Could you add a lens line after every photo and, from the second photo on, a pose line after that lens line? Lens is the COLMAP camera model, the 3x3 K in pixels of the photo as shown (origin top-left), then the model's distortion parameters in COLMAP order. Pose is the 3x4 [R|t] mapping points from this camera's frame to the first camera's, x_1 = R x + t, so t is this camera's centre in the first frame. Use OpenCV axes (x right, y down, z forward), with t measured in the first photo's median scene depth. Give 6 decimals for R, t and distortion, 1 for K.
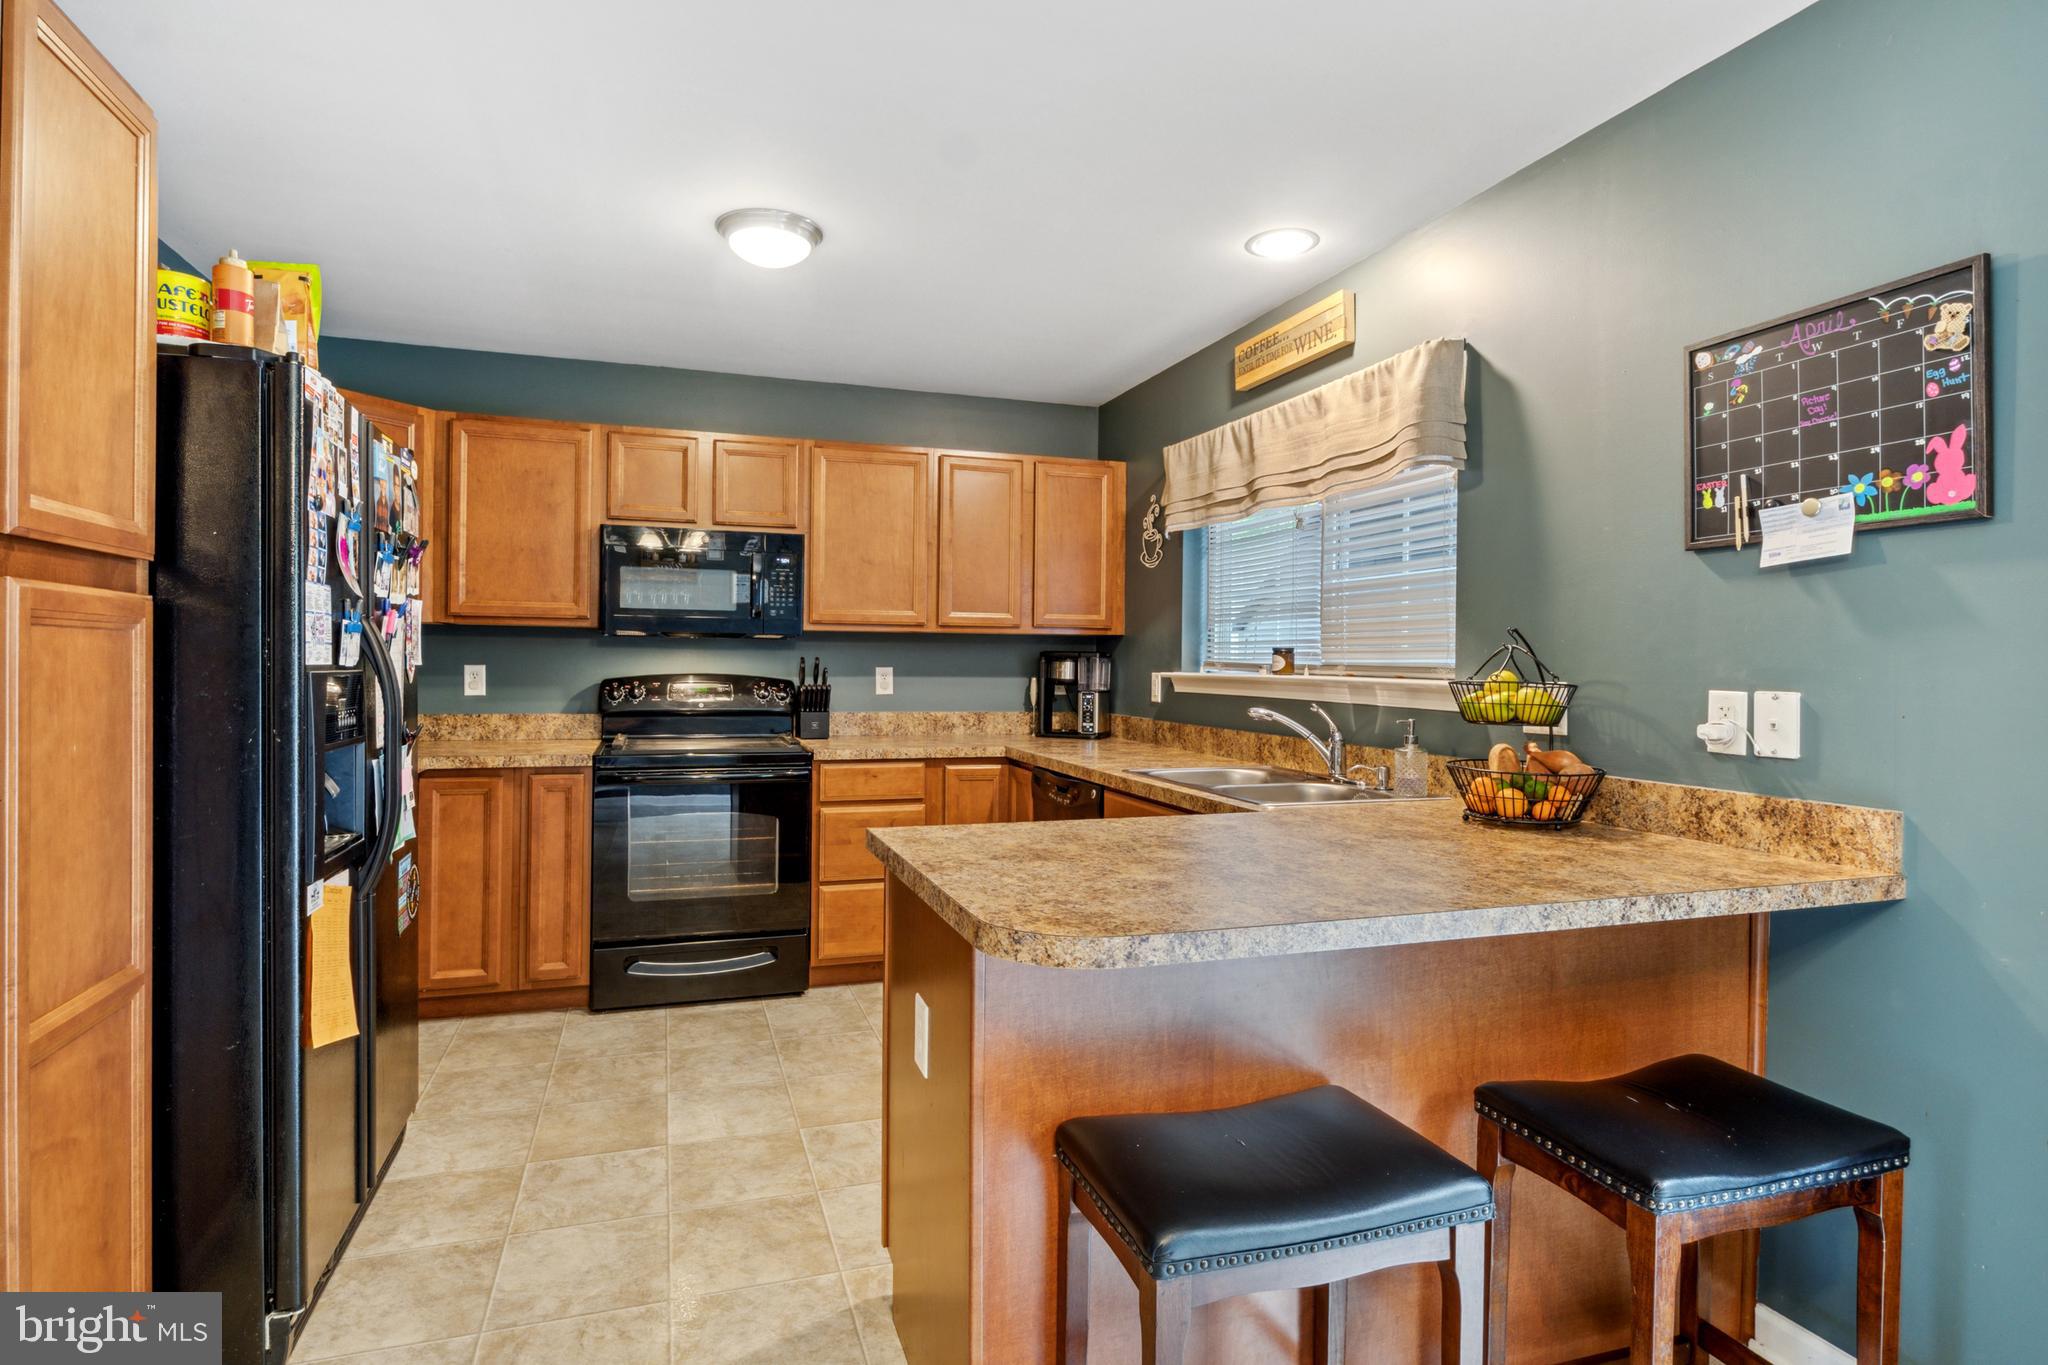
lens RADIAL K [[1046.7, 0, 1014.8], [0, 1046.7, 658.5], [0, 0, 1]] dist [-0.000126, -0.000563]
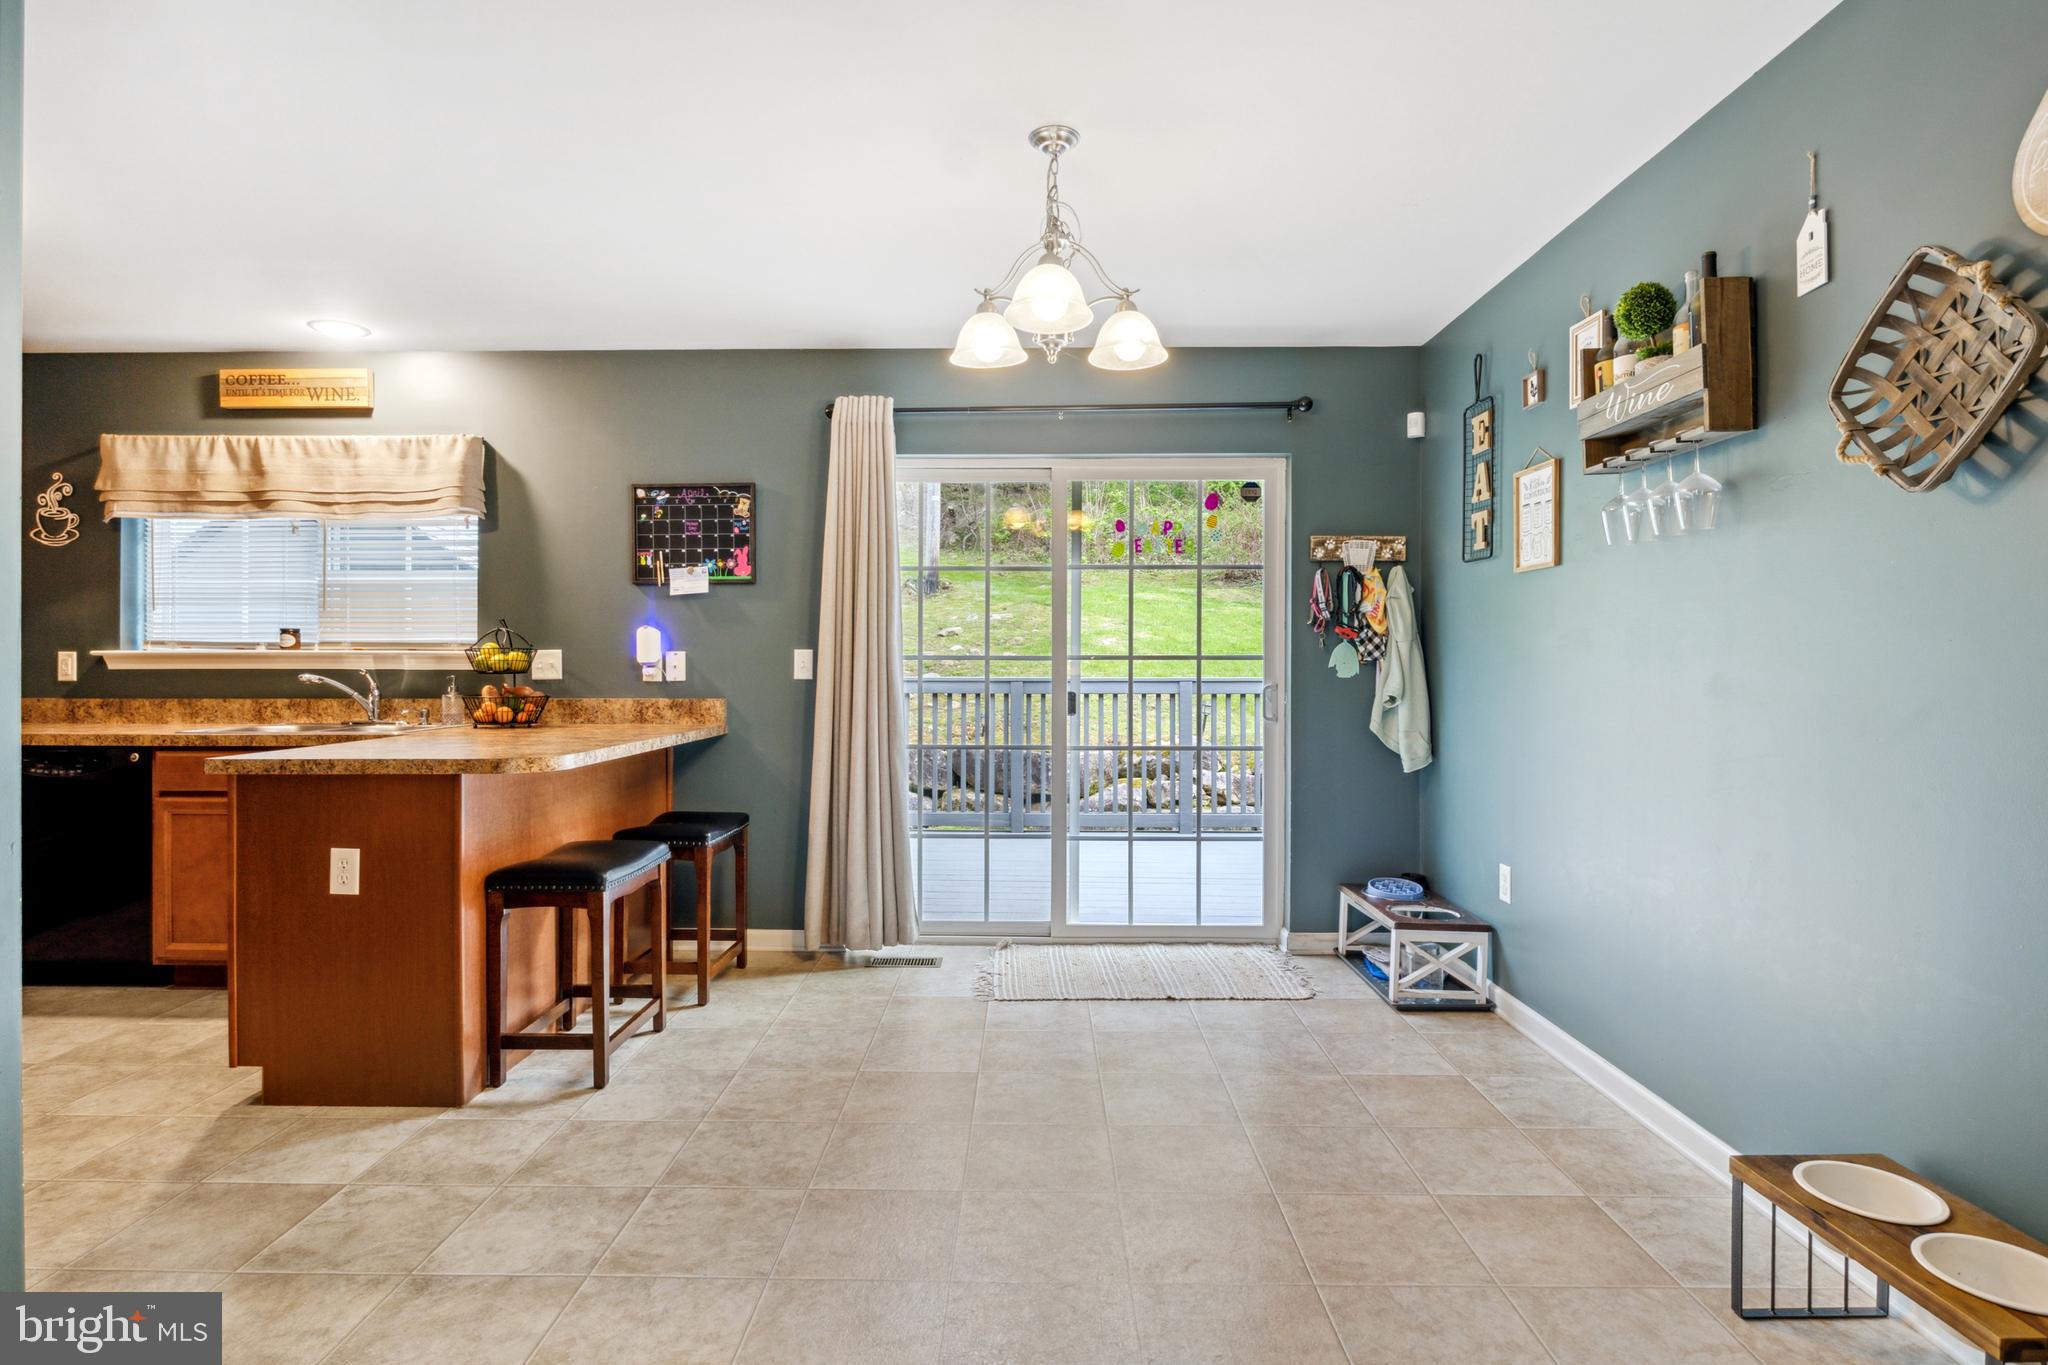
lens RADIAL K [[1046.7, 0, 1014.8], [0, 1046.7, 658.5], [0, 0, 1]] dist [-0.000126, -0.000563]
pose [[0.331483, -0.007606, 0.943430, -0.812593], [0.001243, 0.999970, 0.007625, 0.021911], [-0.943460, -0.001355, 0.331483, -0.298873]]
